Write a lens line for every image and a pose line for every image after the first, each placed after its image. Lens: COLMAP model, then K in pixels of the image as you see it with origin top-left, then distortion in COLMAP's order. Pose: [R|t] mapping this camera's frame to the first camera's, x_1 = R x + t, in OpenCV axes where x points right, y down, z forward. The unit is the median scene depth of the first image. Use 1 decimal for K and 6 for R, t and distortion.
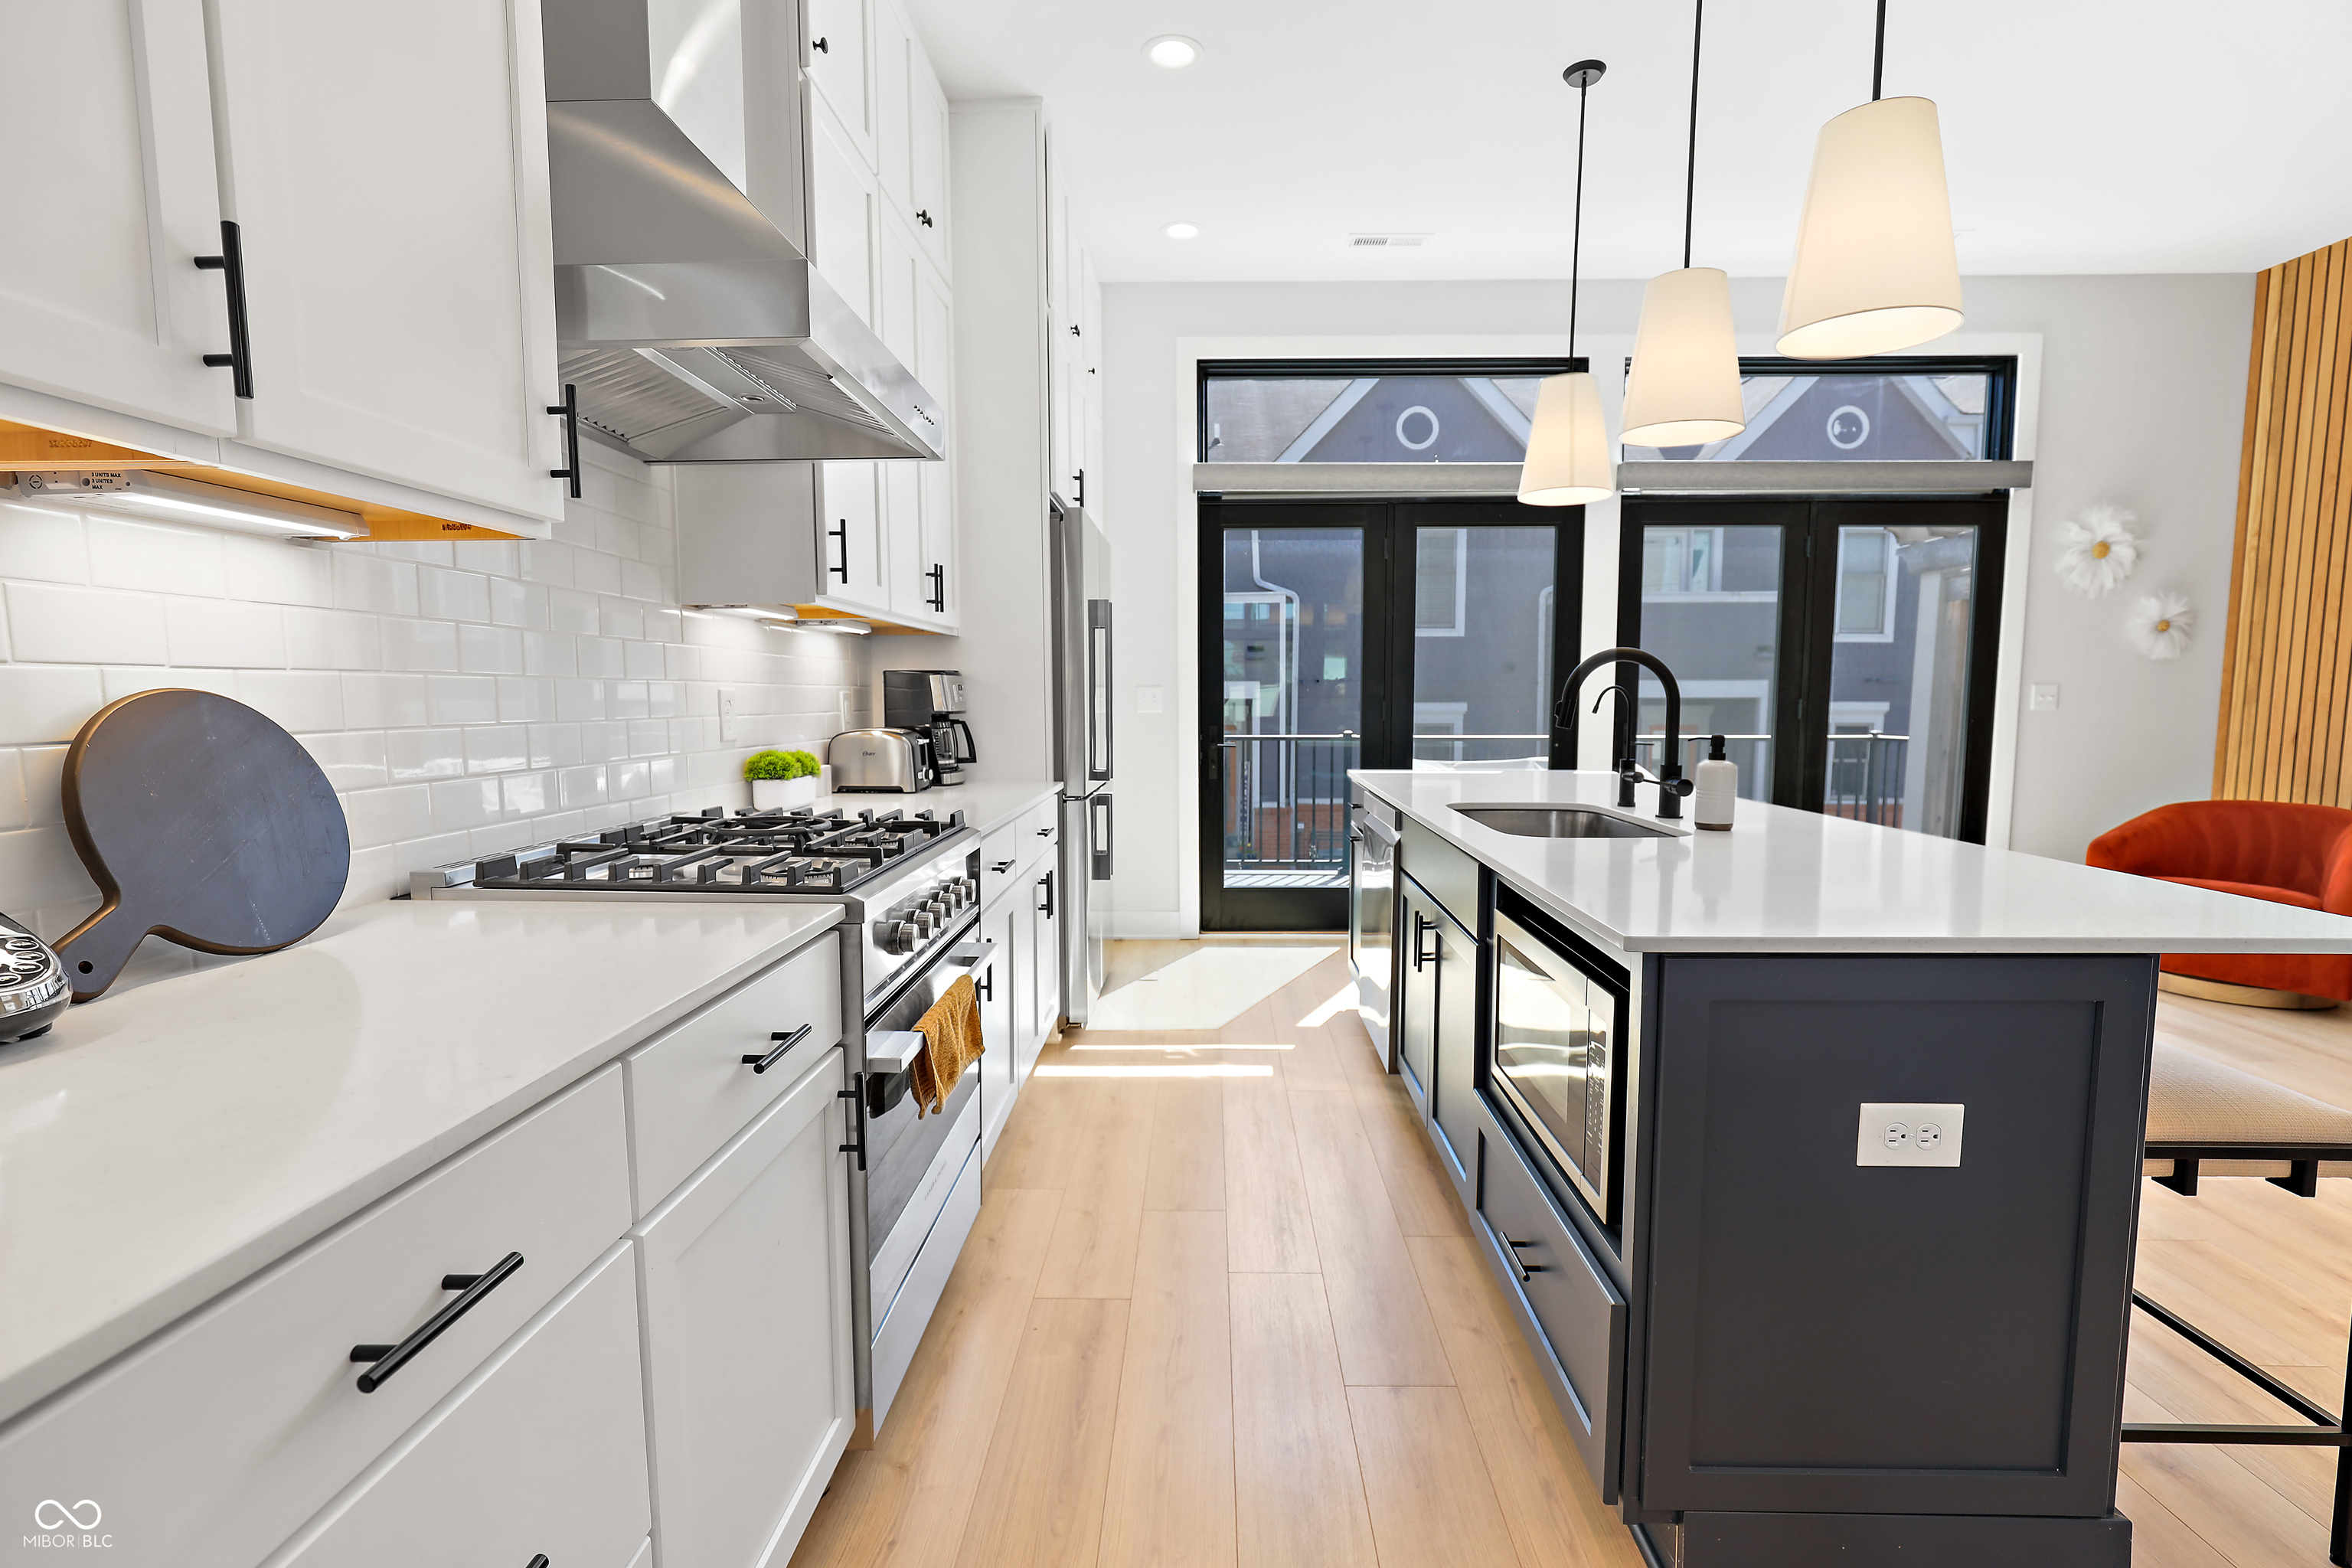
lens RADIAL K [[1068.9, 0, 1181.2], [0, 1068.9, 803.7], [0, 0, 1]] dist [-0.014896, 0.001042]
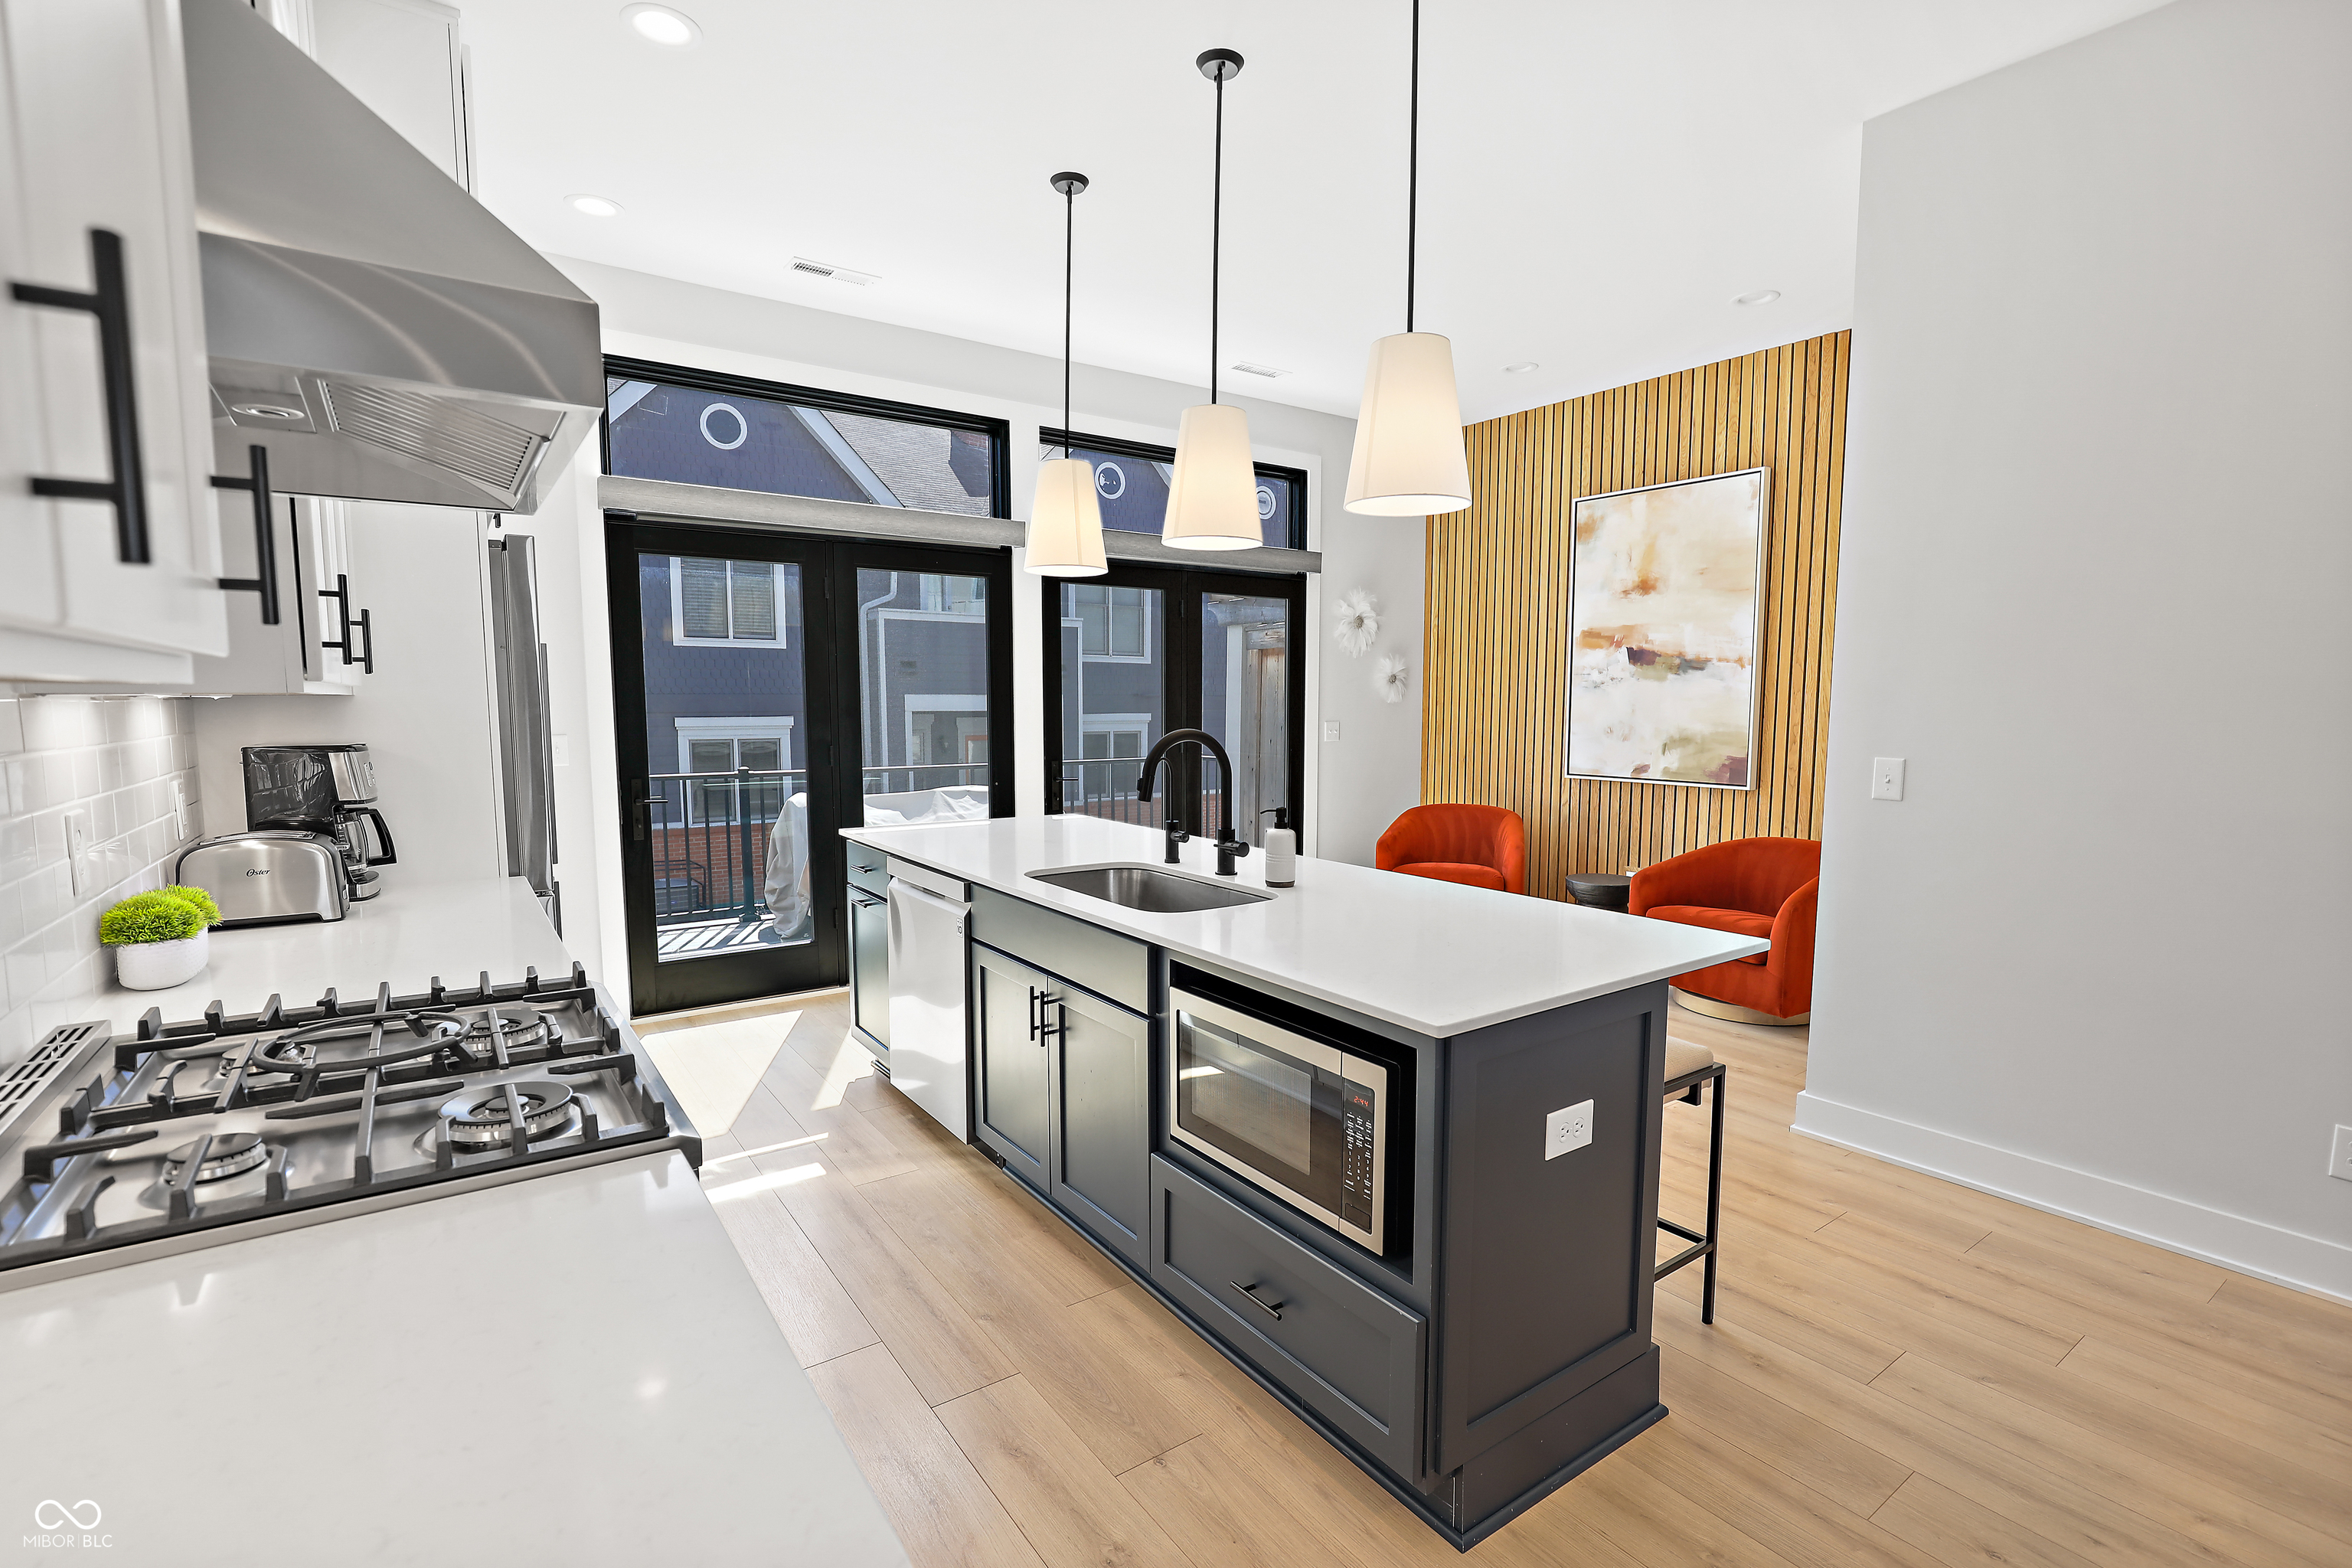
lens RADIAL K [[1068.9, 0, 1181.2], [0, 1068.9, 803.7], [0, 0, 1]] dist [-0.014896, 0.001042]
pose [[0.798671, -0.055384, 0.599213, -0.146045], [0.057039, 0.998240, 0.016239, -0.045261], [-0.599058, 0.021209, 0.800425, 0.049867]]
